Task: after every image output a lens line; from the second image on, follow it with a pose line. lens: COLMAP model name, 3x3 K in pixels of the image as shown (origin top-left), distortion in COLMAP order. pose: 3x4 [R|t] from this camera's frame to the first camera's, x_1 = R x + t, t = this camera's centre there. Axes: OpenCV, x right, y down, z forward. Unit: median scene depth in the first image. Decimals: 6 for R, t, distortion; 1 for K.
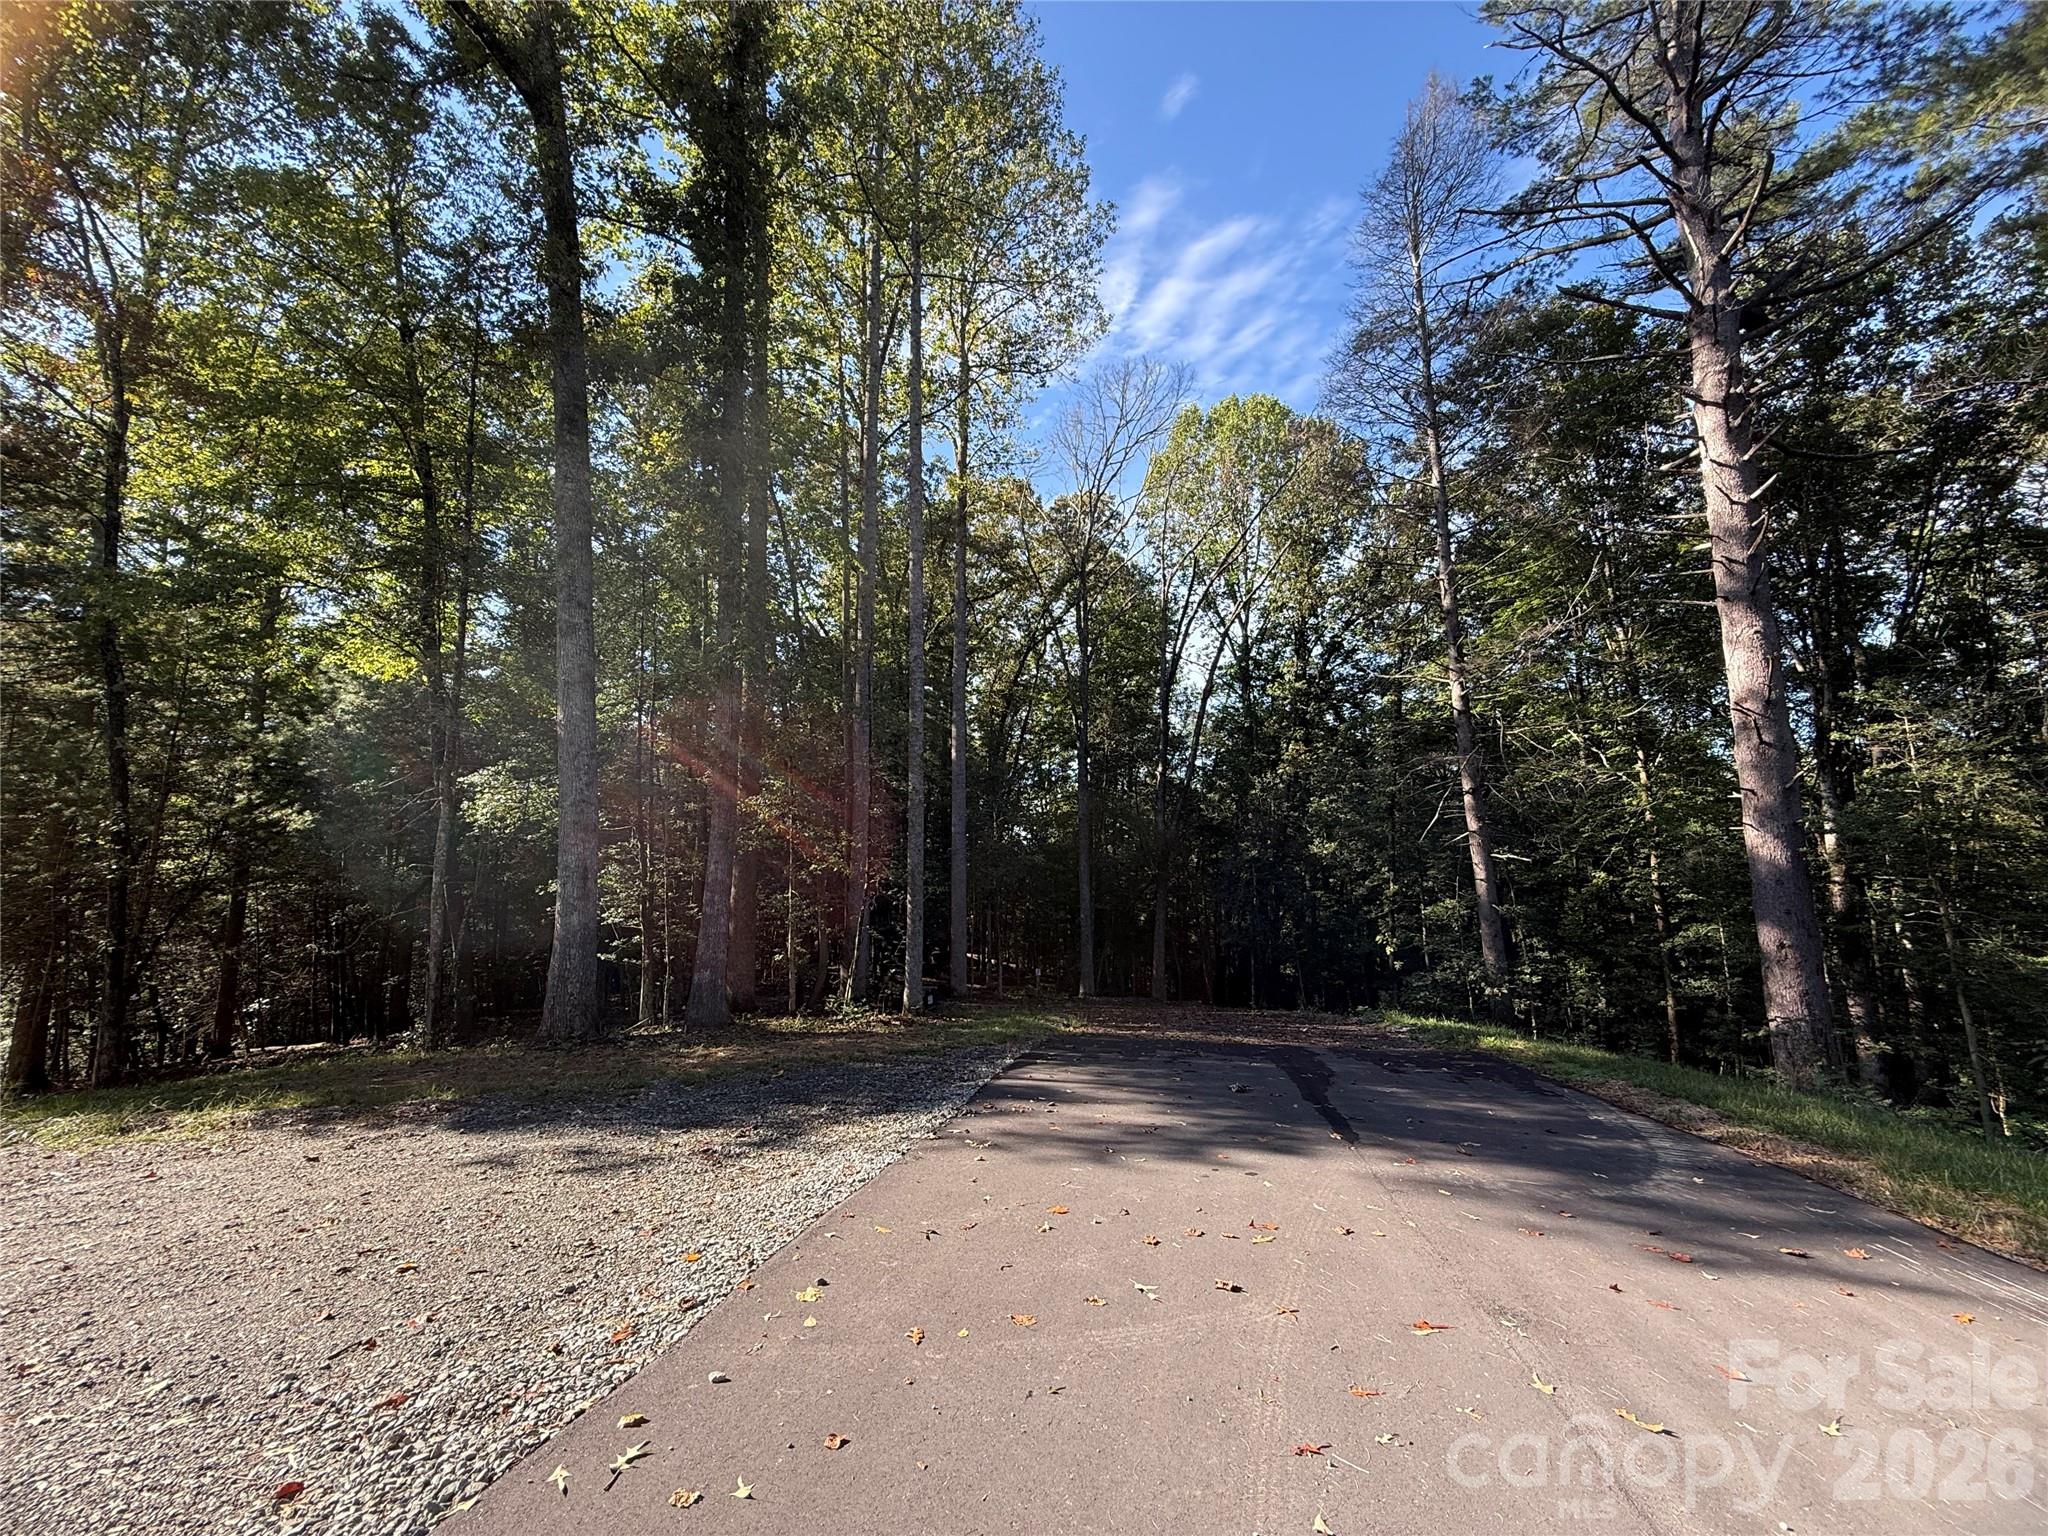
lens RADIAL K [[811.7, 0, 1024.5], [0, 811.7, 766.7], [0, 0, 1]] dist [-0.002806, 0.001124]
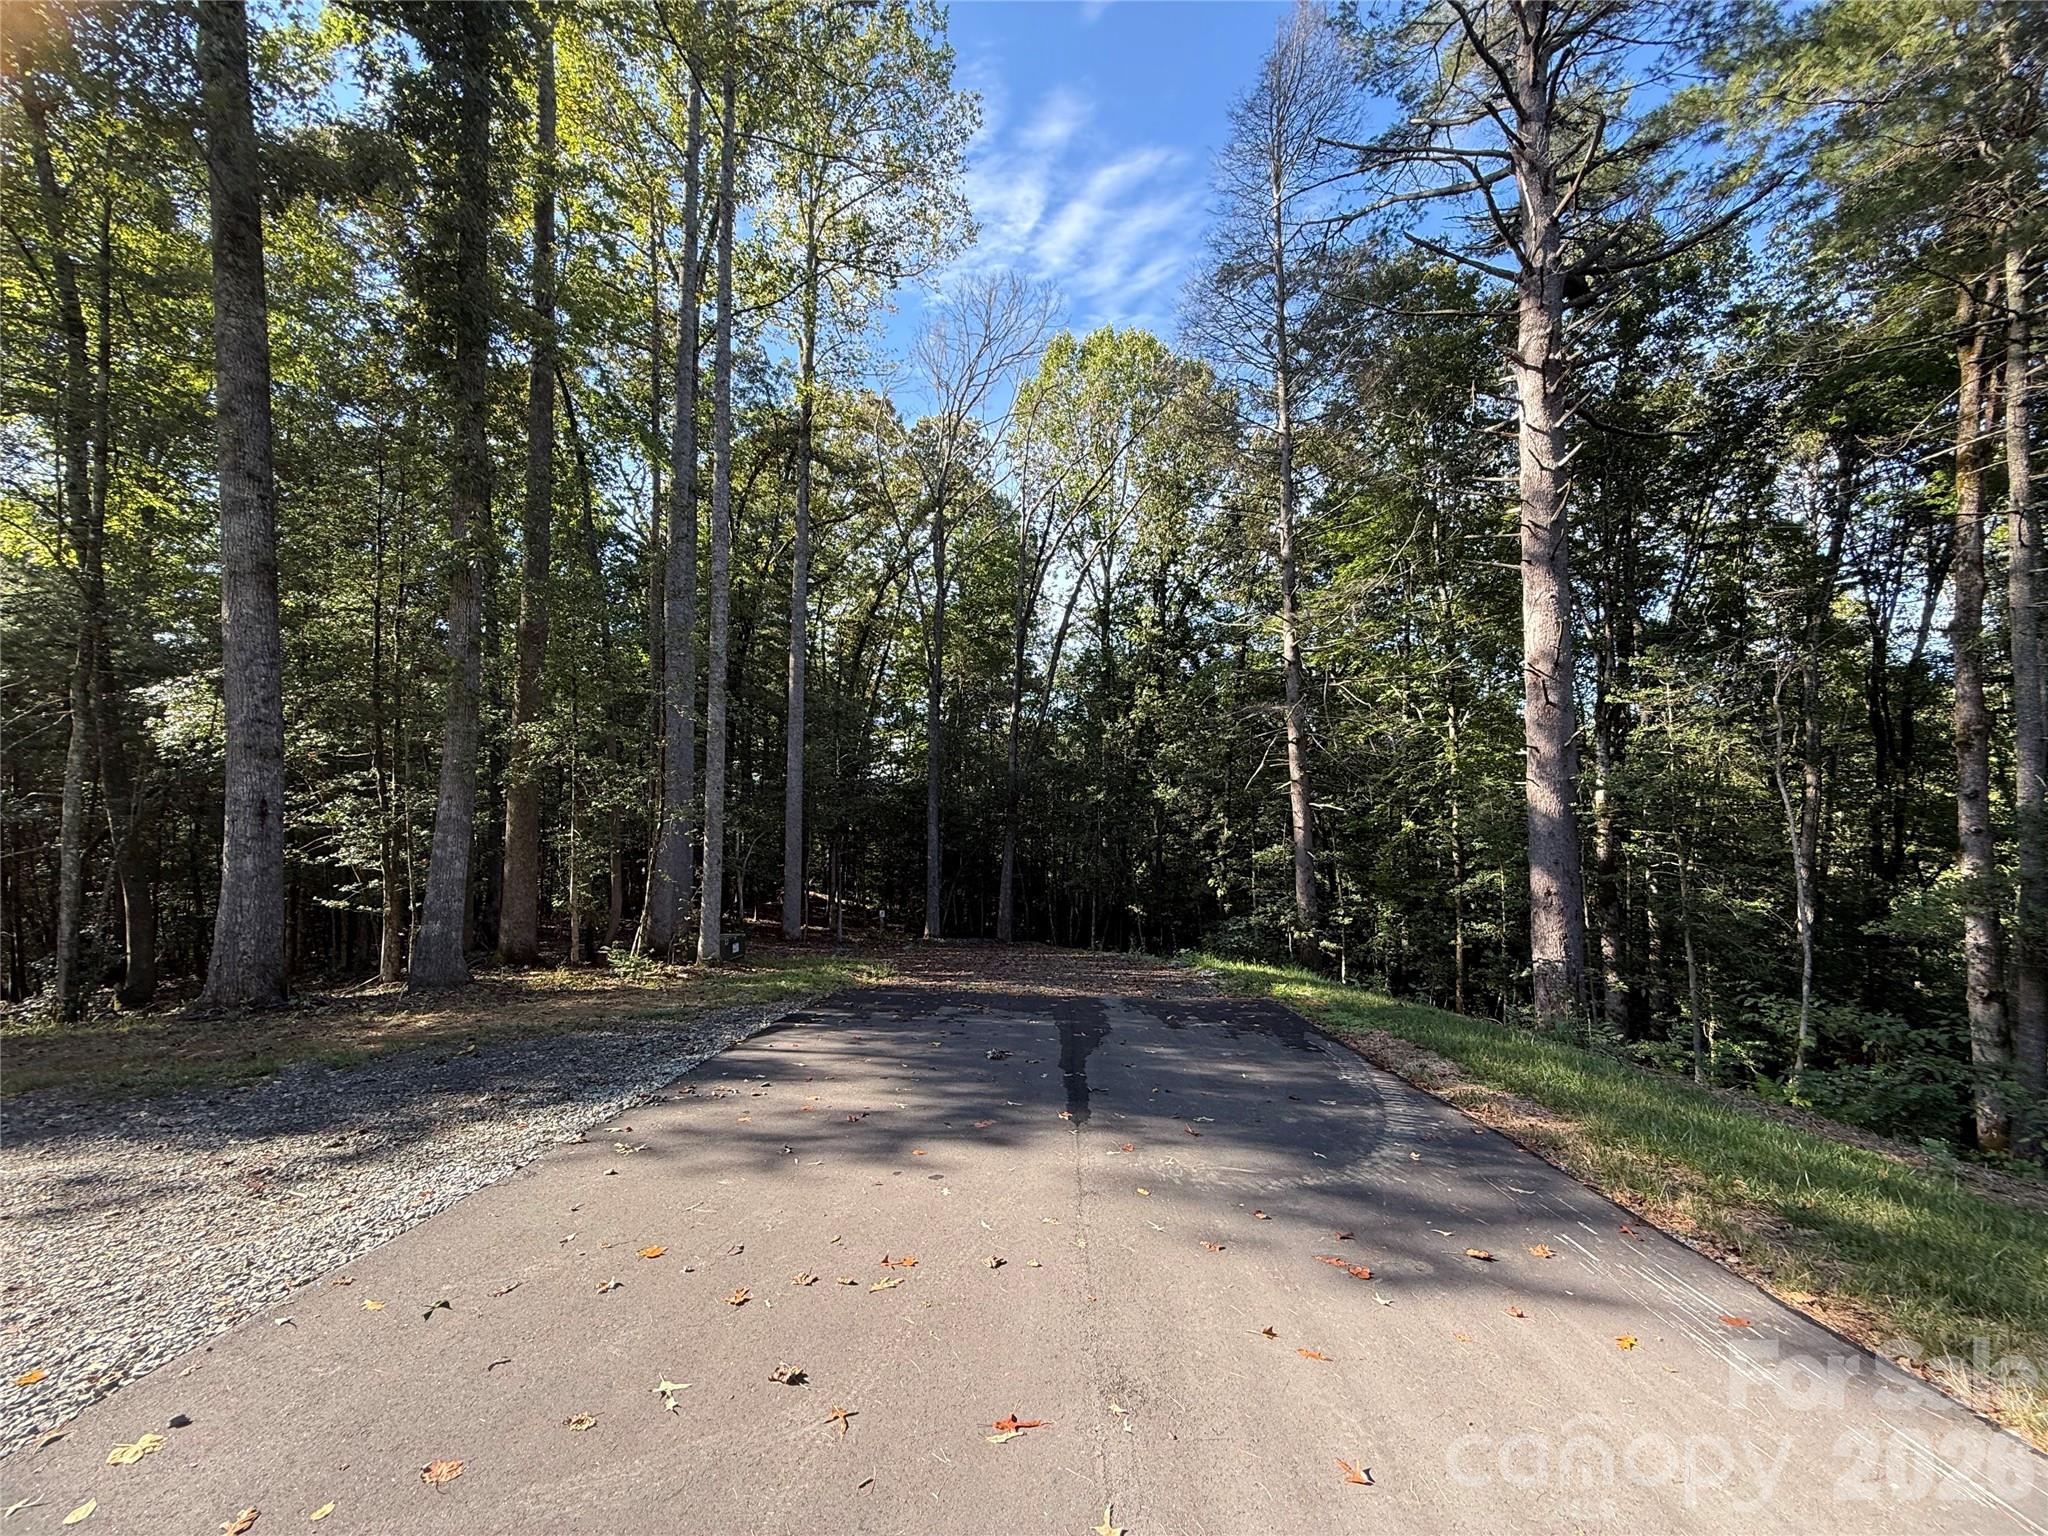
lens RADIAL K [[811.7, 0, 1027.8], [0, 811.7, 763.3], [0, 0, 1]] dist [-0.002806, 0.001124]
pose [[0.987402, 0.025208, 0.156210, 0.060929], [-0.036107, 0.997077, 0.067333, 0.001736], [-0.154056, -0.072125, 0.985426, 0.046275]]
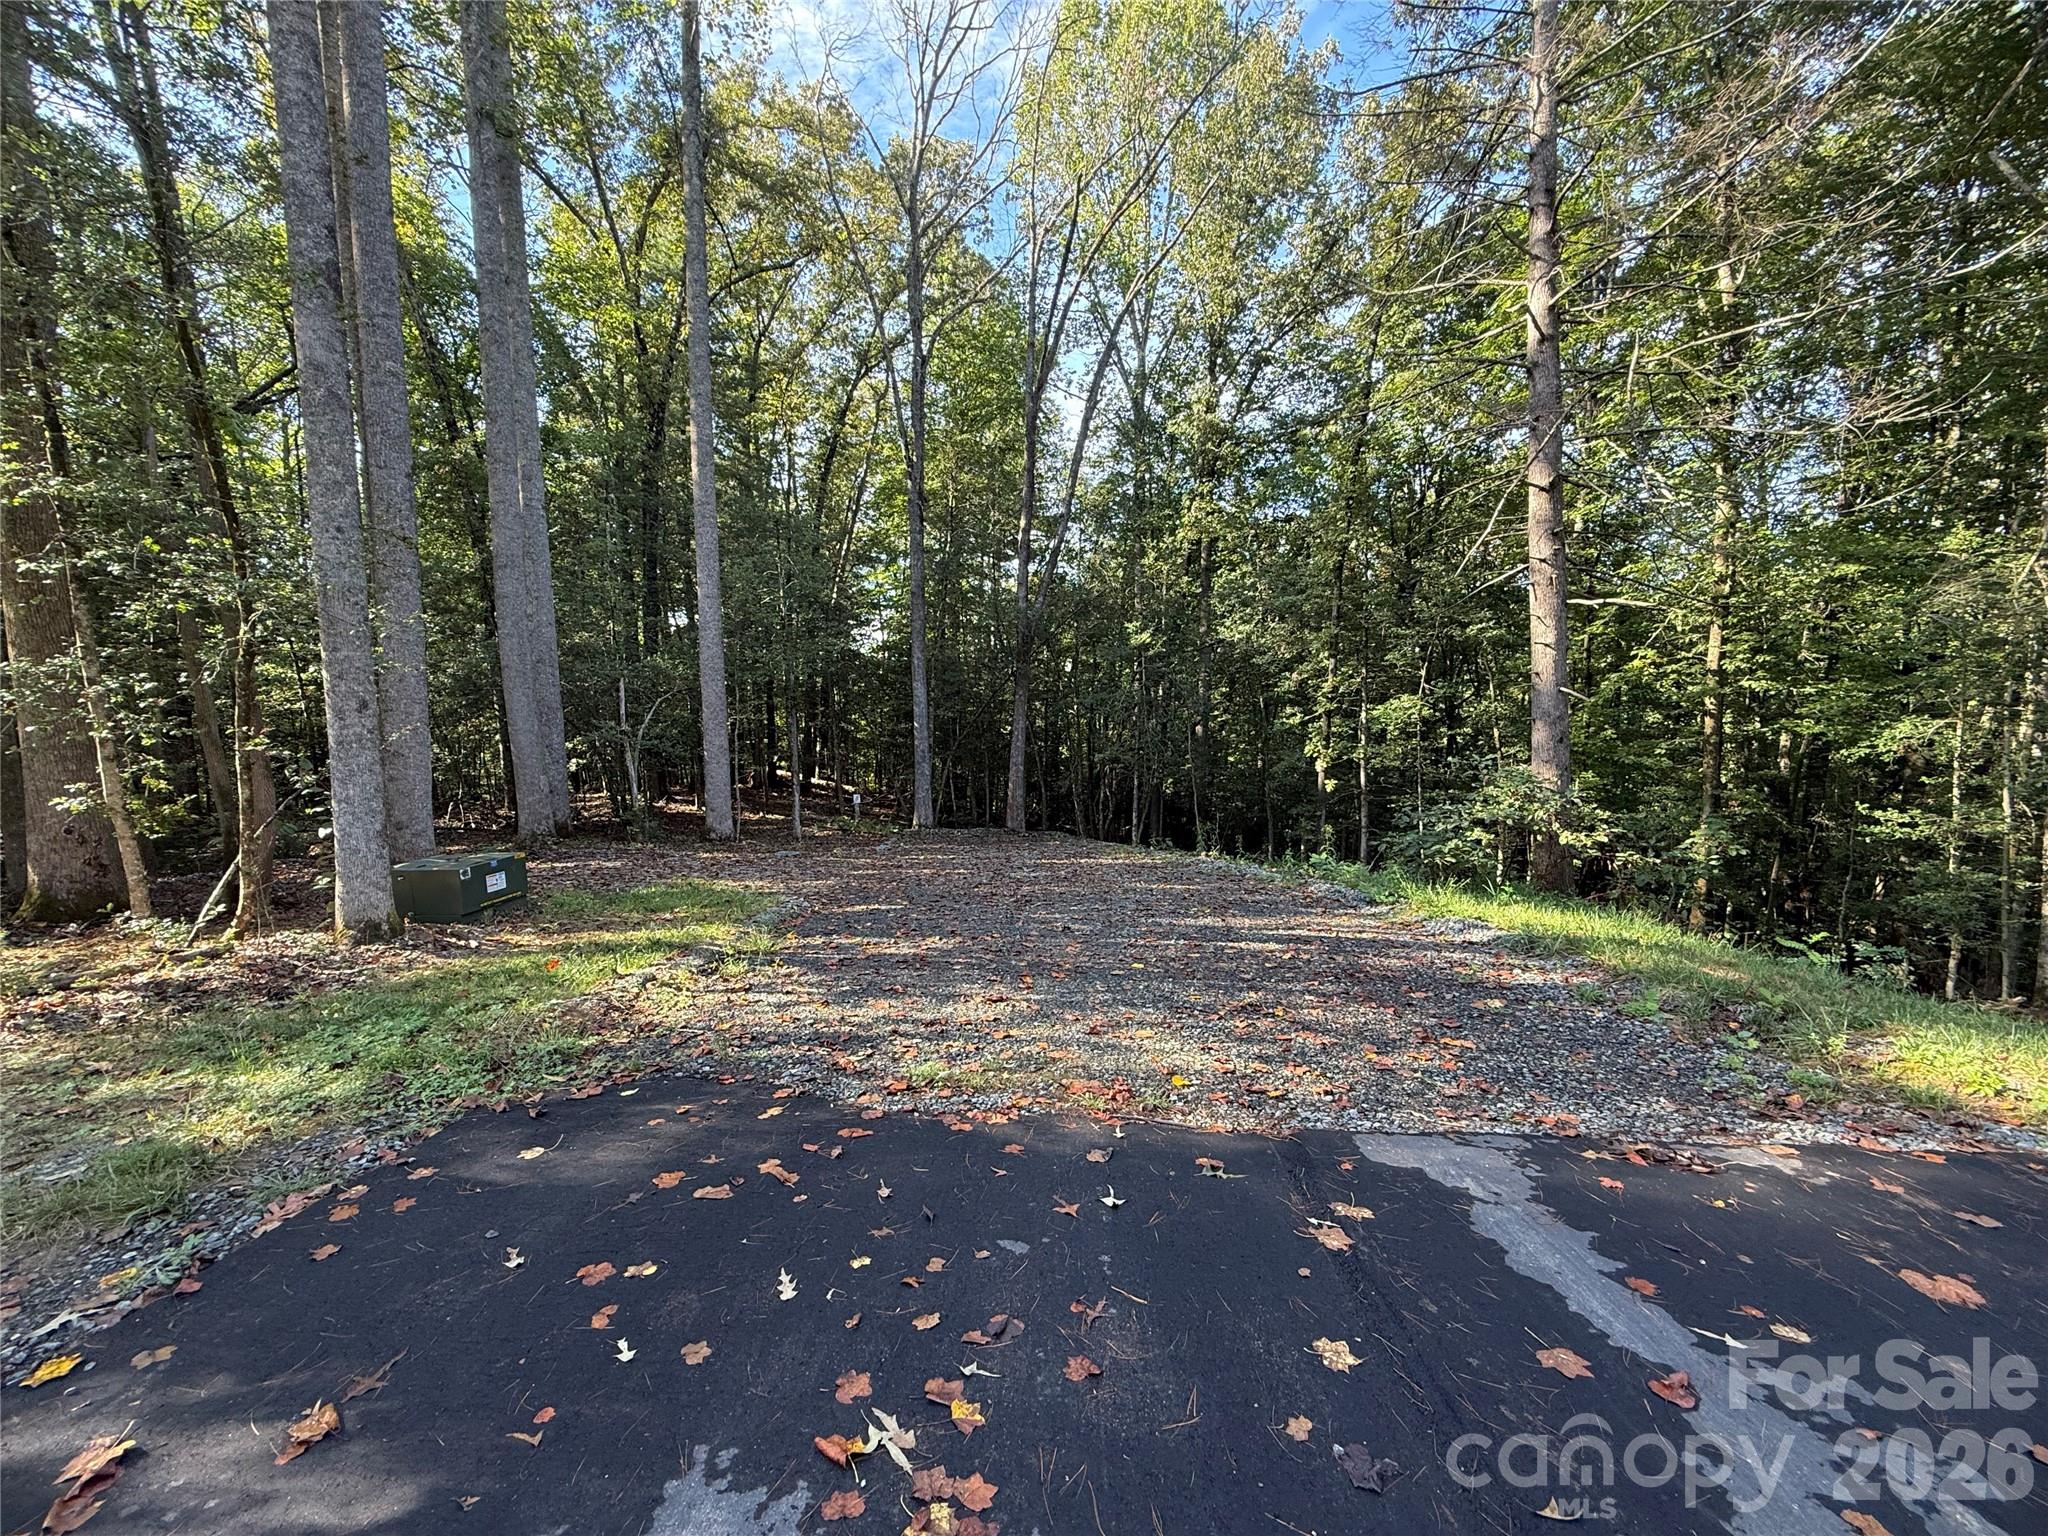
lens RADIAL K [[811.7, 0, 1035.3], [0, 811.7, 777.2], [0, 0, 1]] dist [-0.002806, 0.001124]
pose [[0.987380, -0.016767, 0.157479, 0.114885], [-0.020535, 0.972429, 0.232294, 0.102315], [-0.157032, -0.232596, 0.959813, 0.476574]]
